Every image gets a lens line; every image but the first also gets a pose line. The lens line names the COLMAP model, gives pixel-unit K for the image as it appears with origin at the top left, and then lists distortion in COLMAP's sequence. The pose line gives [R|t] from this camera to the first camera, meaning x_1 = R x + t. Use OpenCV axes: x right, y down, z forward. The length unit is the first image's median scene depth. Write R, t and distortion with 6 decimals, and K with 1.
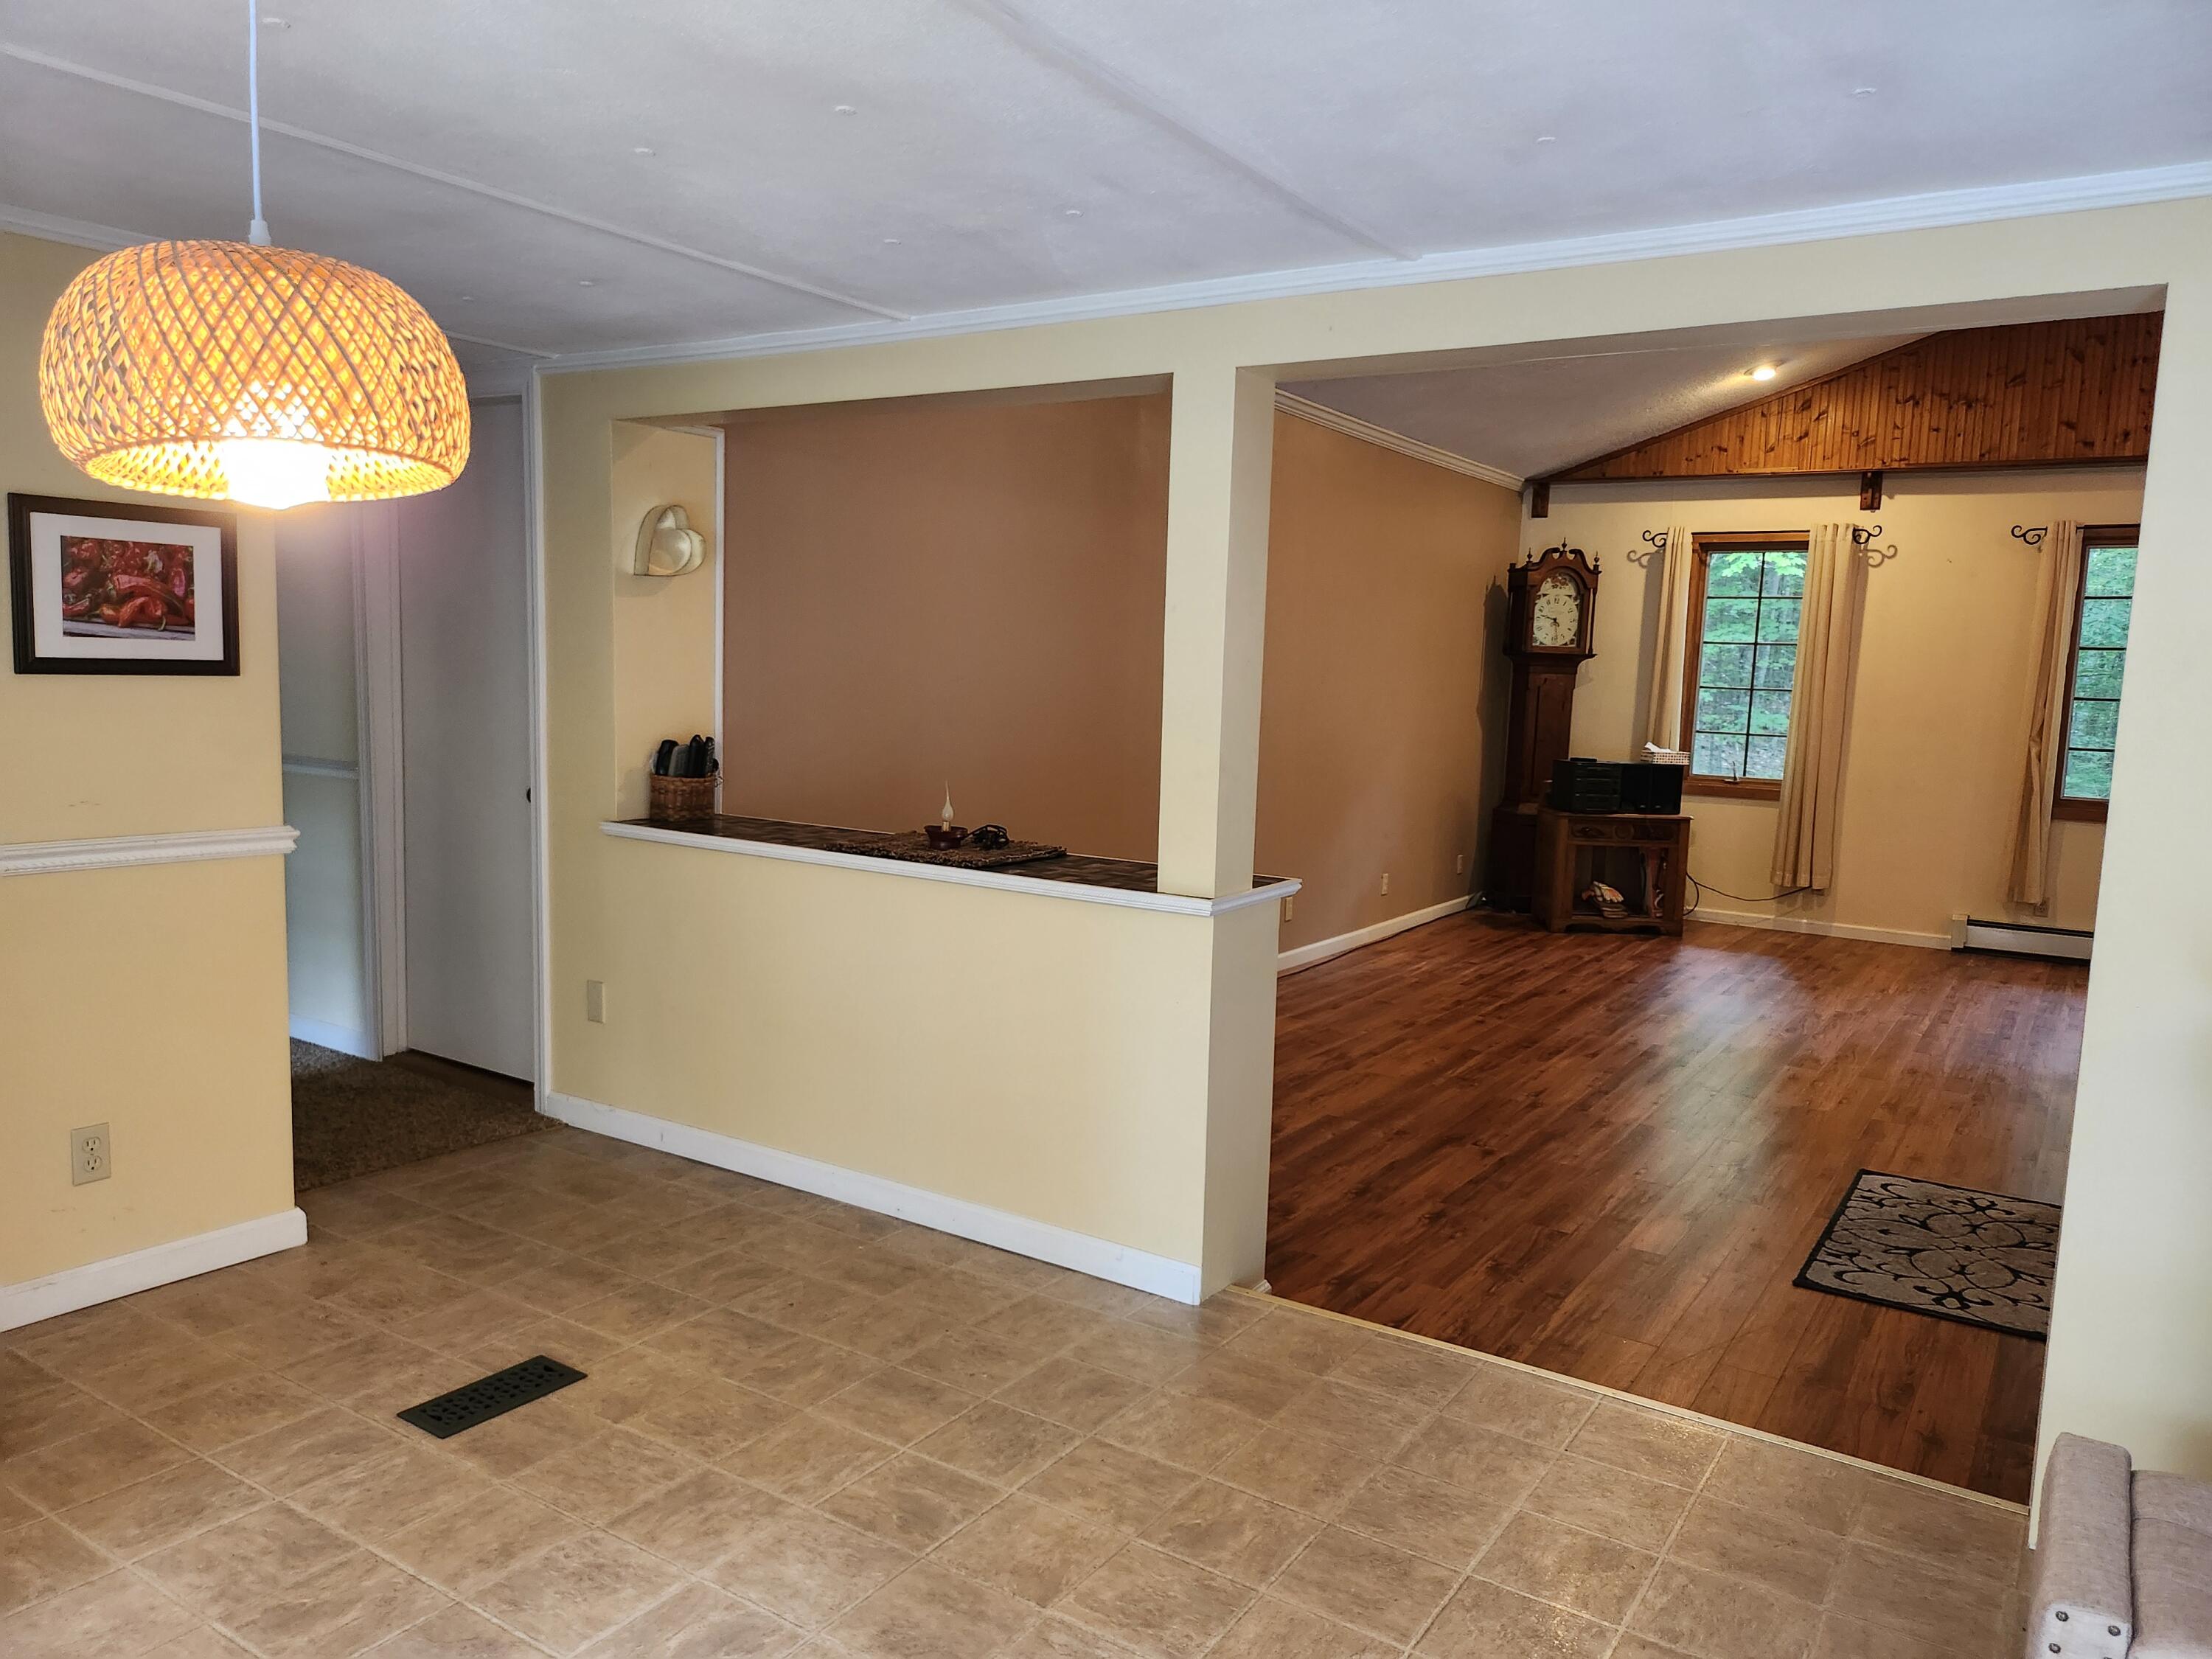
lens RADIAL K [[1564.9, 0, 1121.9], [0, 1564.9, 848.0], [0, 0, 1]] dist [0.059381, -0.057271]
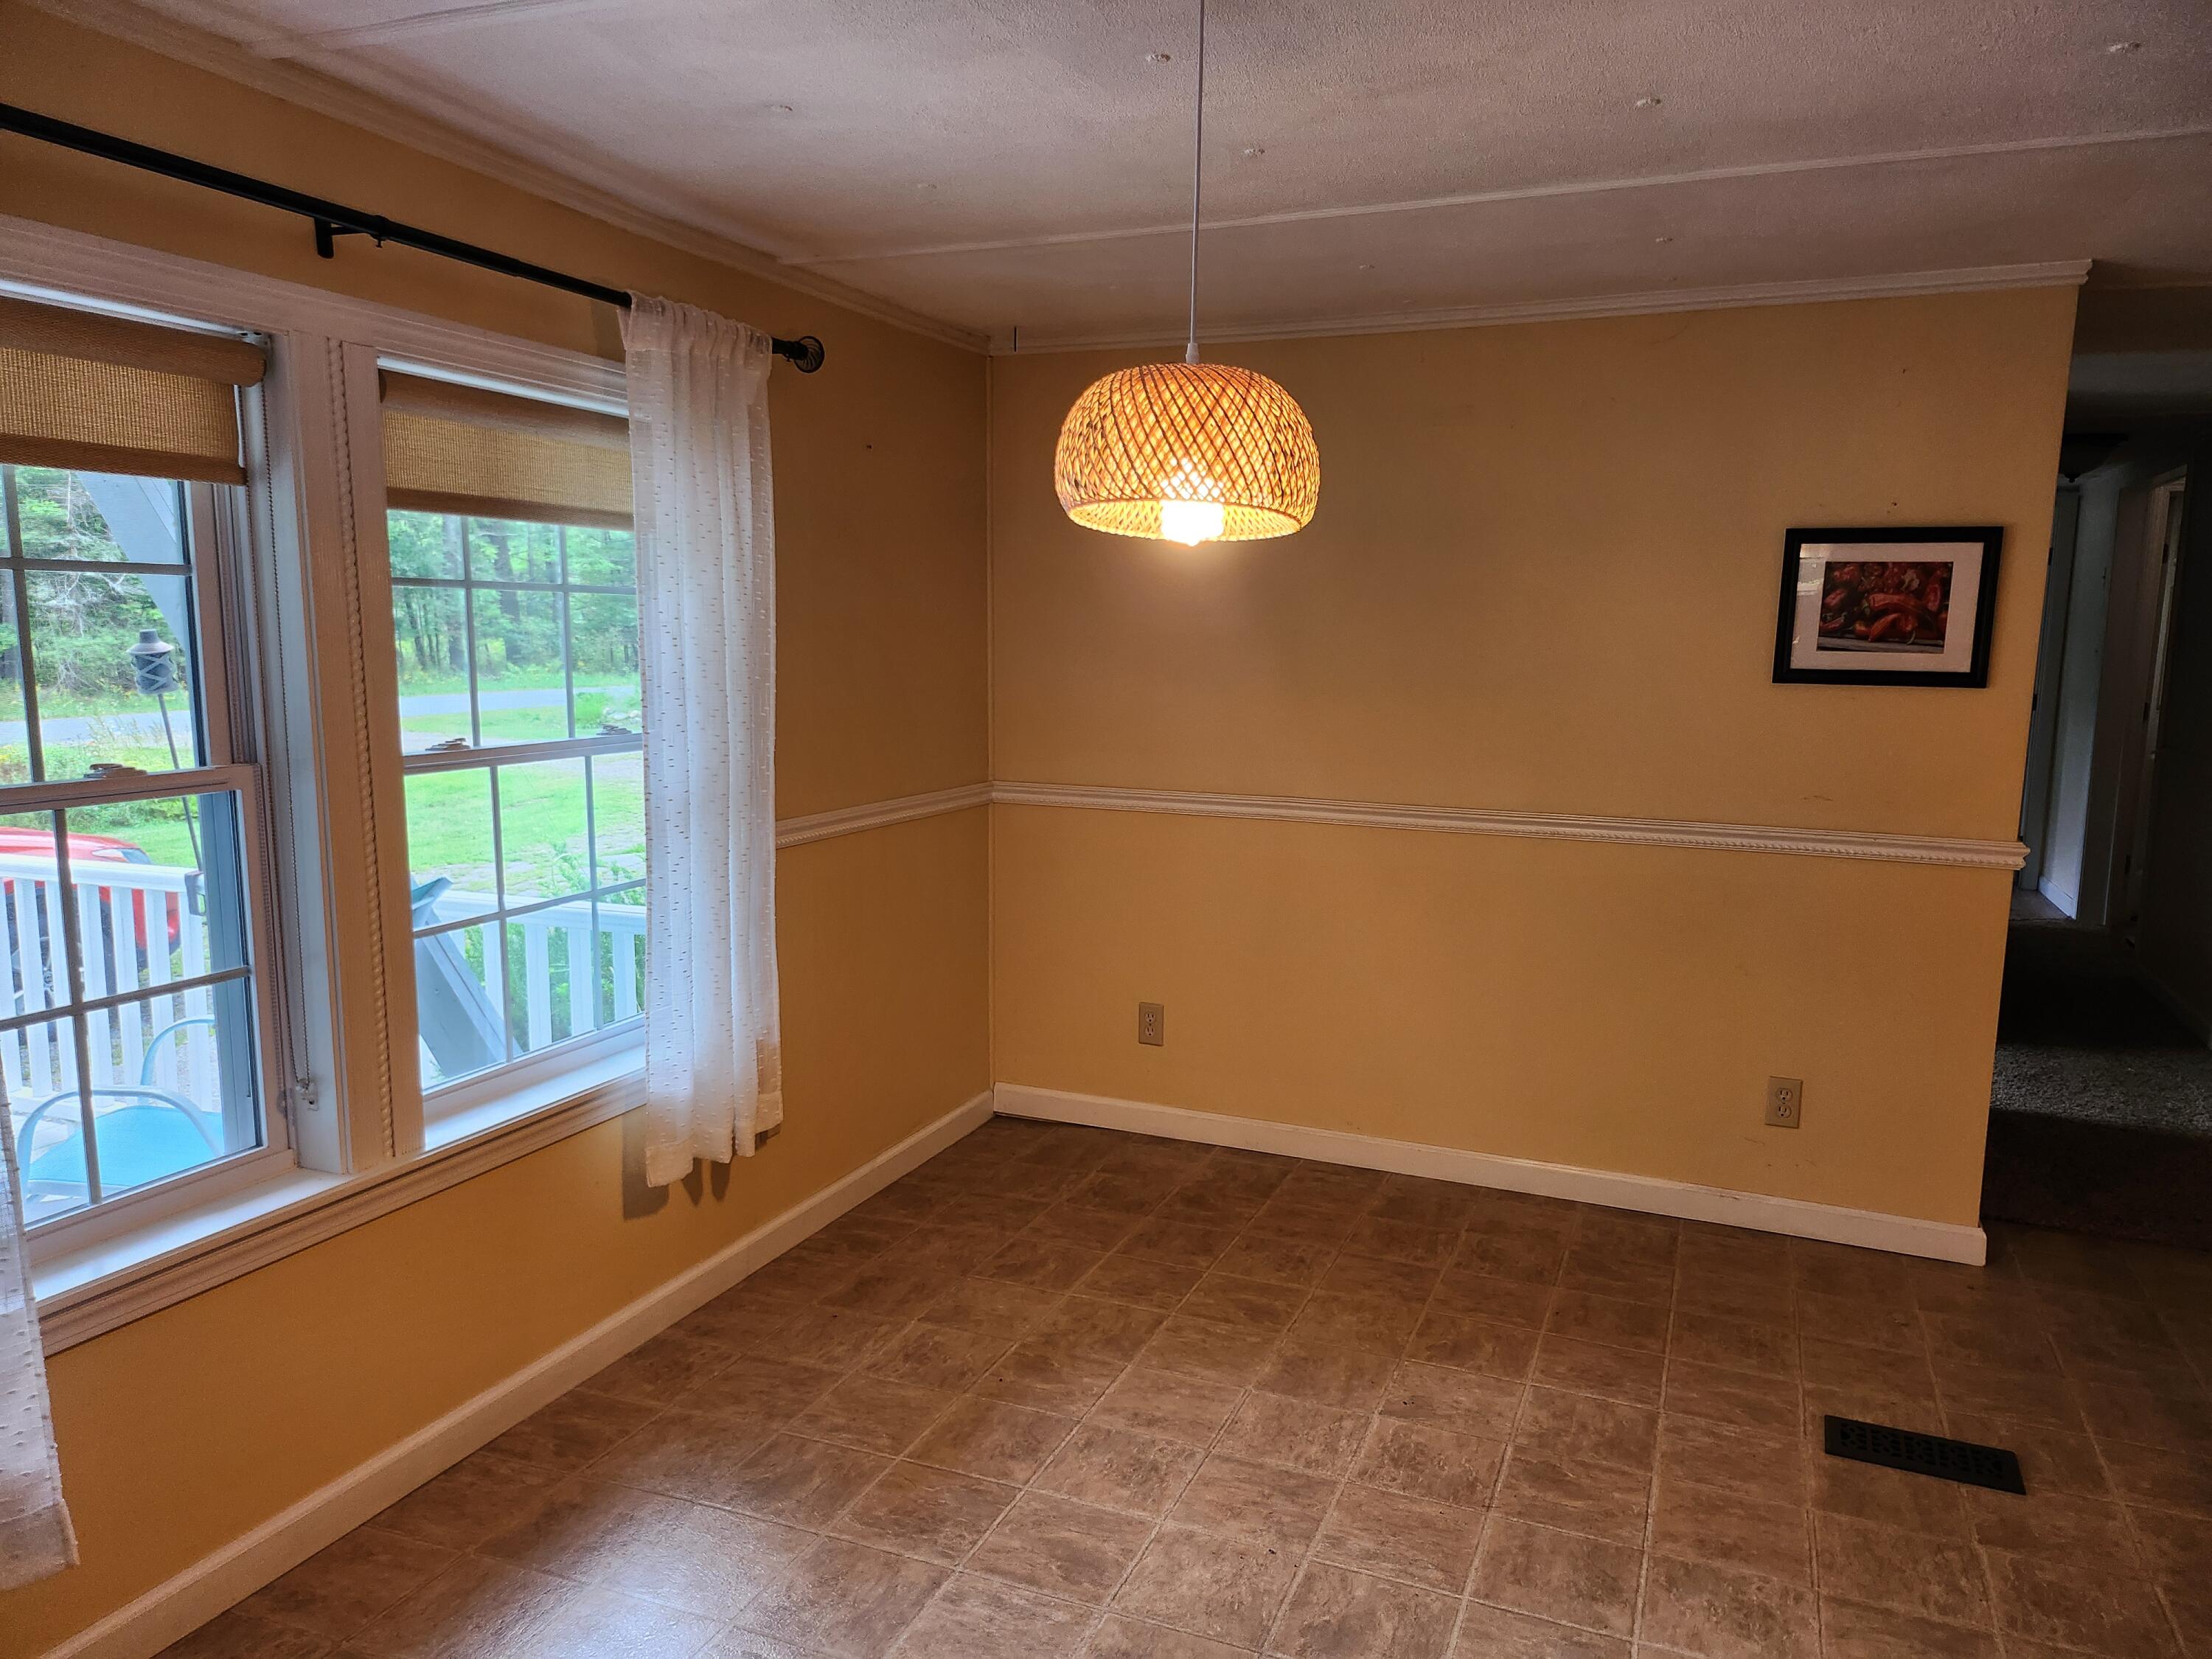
lens RADIAL K [[1564.9, 0, 1121.9], [0, 1564.9, 848.0], [0, 0, 1]] dist [0.059381, -0.057271]
pose [[0.190082, 0.107100, -0.975909, 0.367961], [-0.133895, 0.987572, 0.082300, -0.018897], [0.972595, 0.115026, 0.202060, 0.298353]]
